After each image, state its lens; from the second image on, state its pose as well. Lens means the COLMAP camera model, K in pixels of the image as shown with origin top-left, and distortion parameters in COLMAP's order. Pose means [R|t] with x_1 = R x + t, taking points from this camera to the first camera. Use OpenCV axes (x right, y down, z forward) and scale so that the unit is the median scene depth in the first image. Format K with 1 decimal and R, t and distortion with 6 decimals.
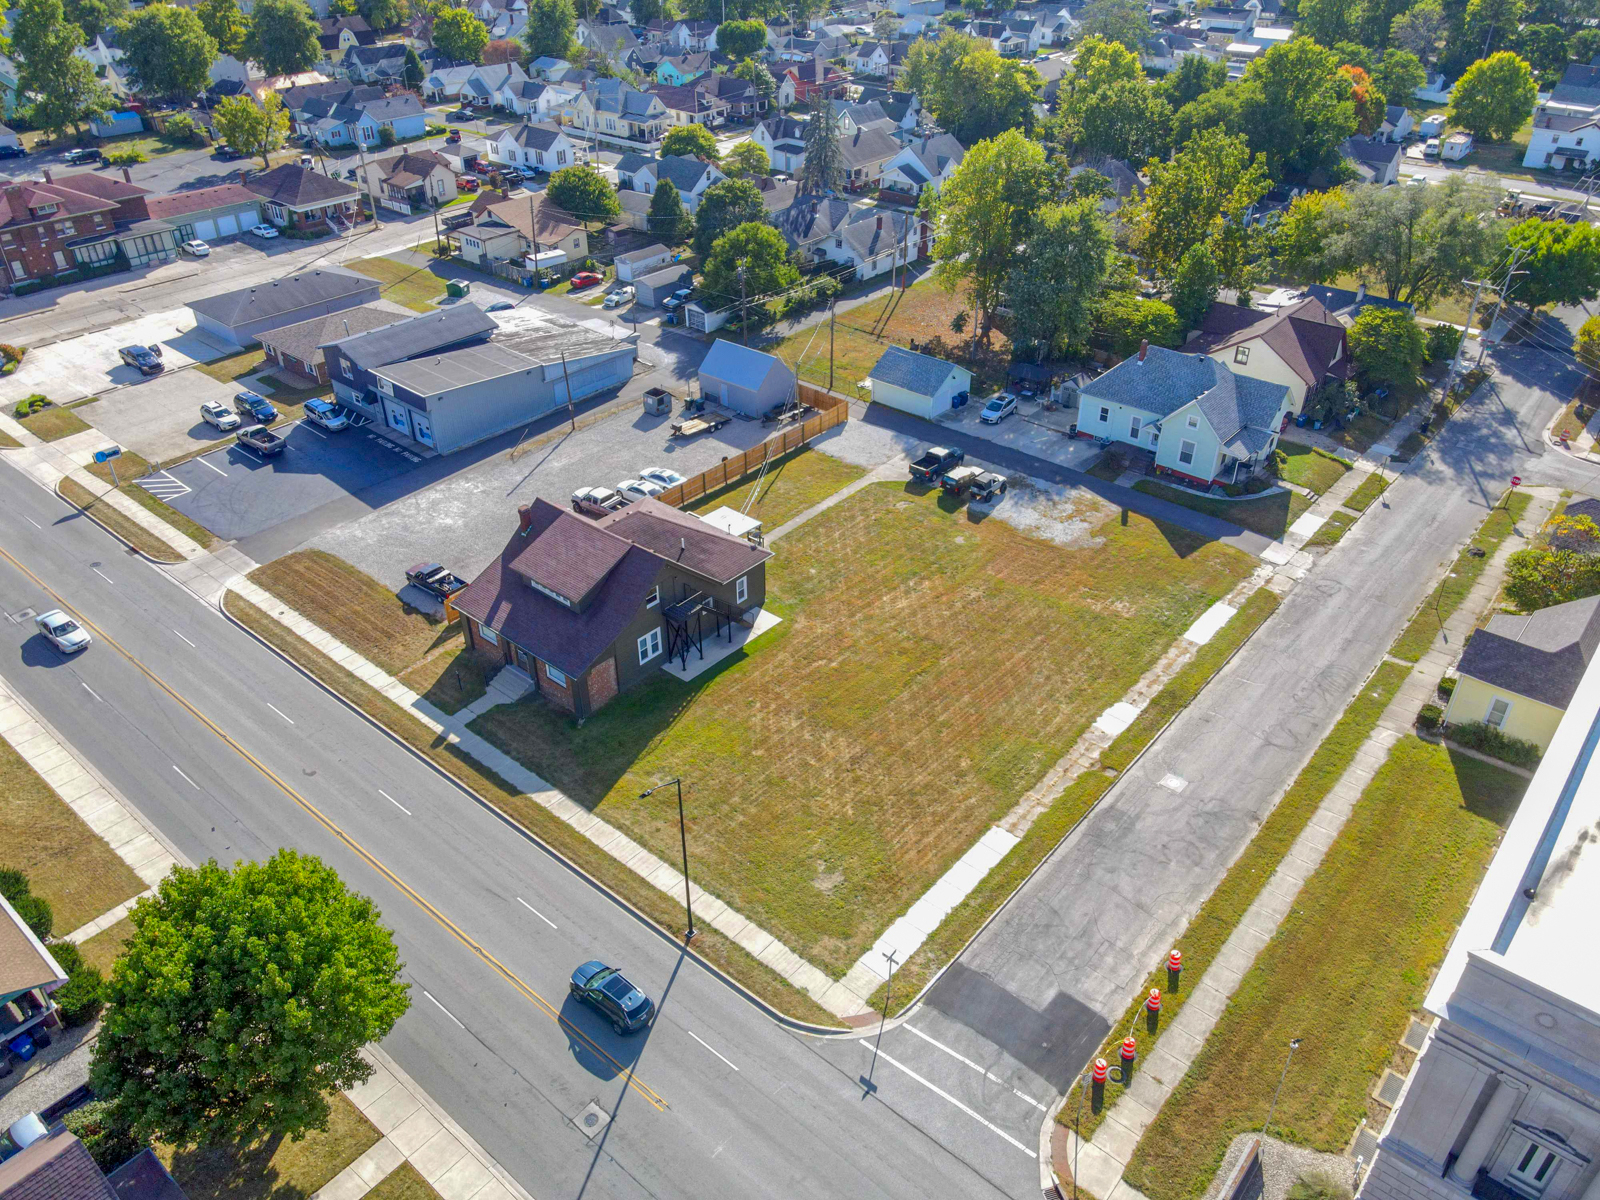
lens RADIAL K [[1183.6, 0, 803.9], [0, 1183.6, 573.7], [0, 0, 1]] dist [0.011719, 0.010202]
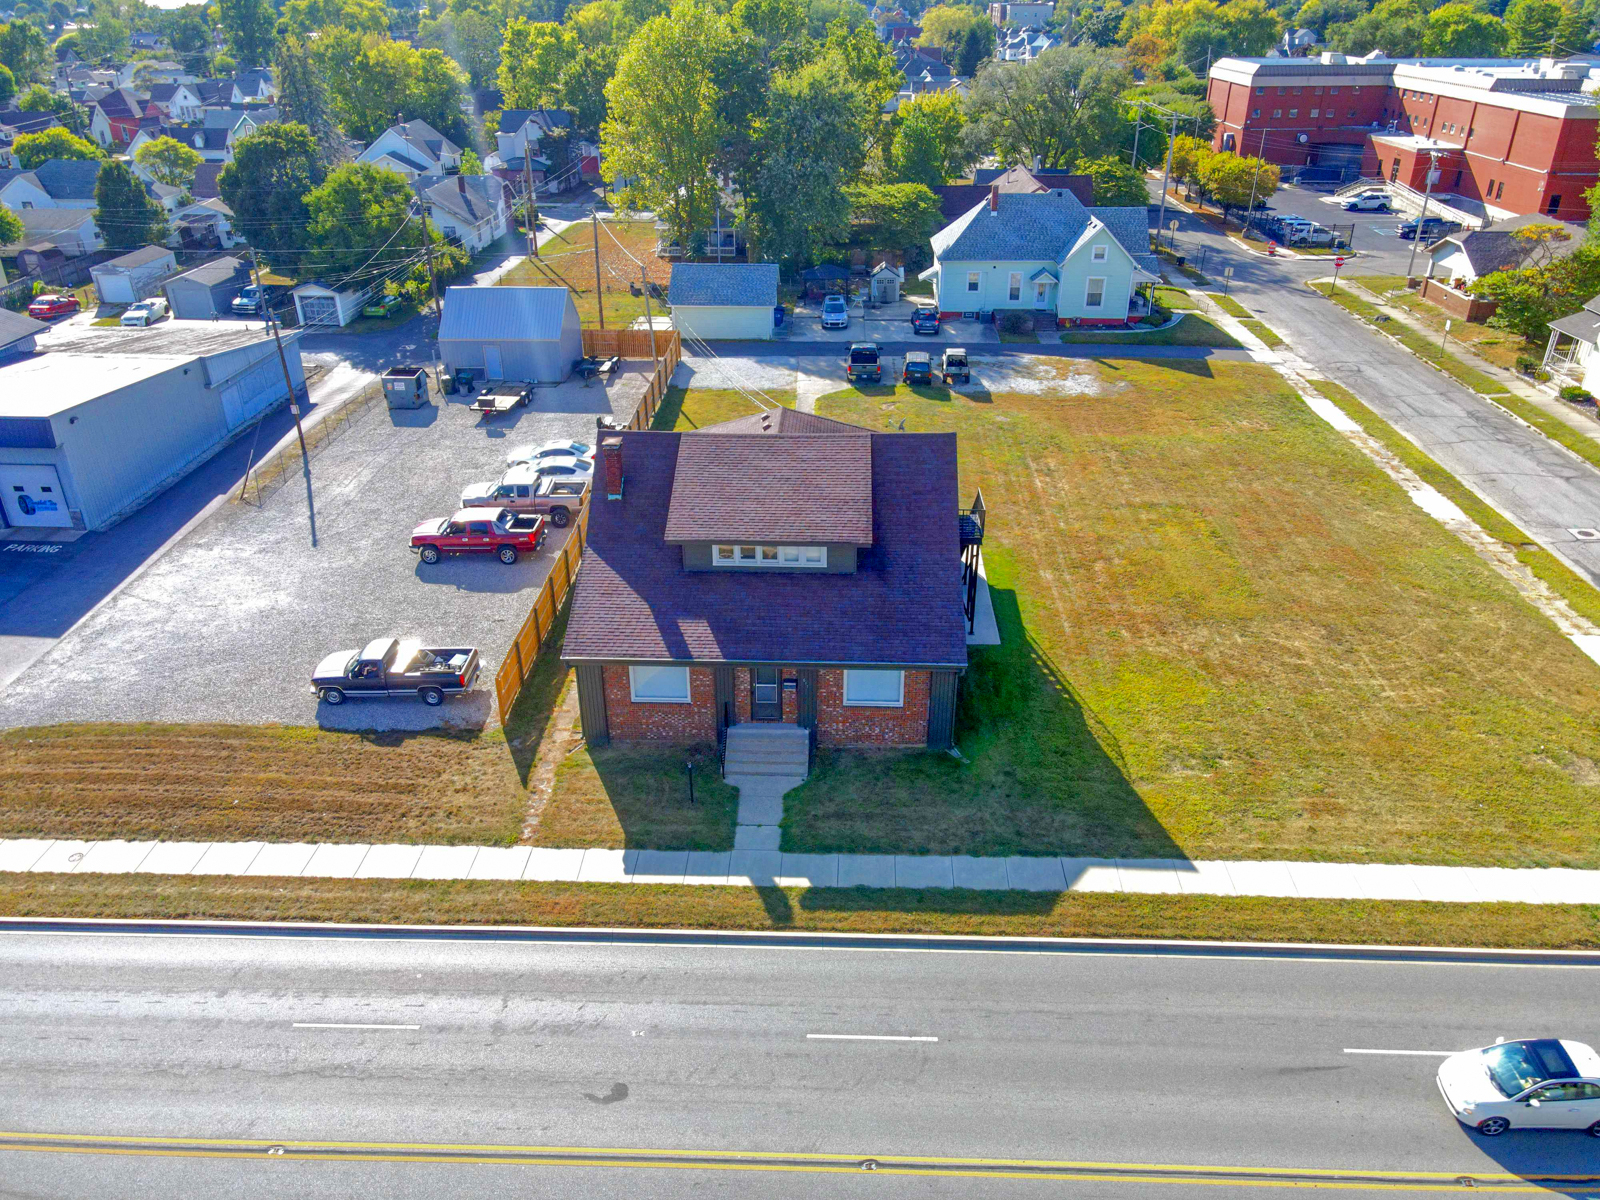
lens RADIAL K [[1183.6, 0, 803.9], [0, 1183.6, 573.7], [0, 0, 1]] dist [0.011719, 0.010202]
pose [[0.779496, -0.273958, 0.563323, -0.447097], [0.333592, 0.942712, -0.003143, 0.025506], [-0.530191, 0.190370, 0.826231, 0.513795]]
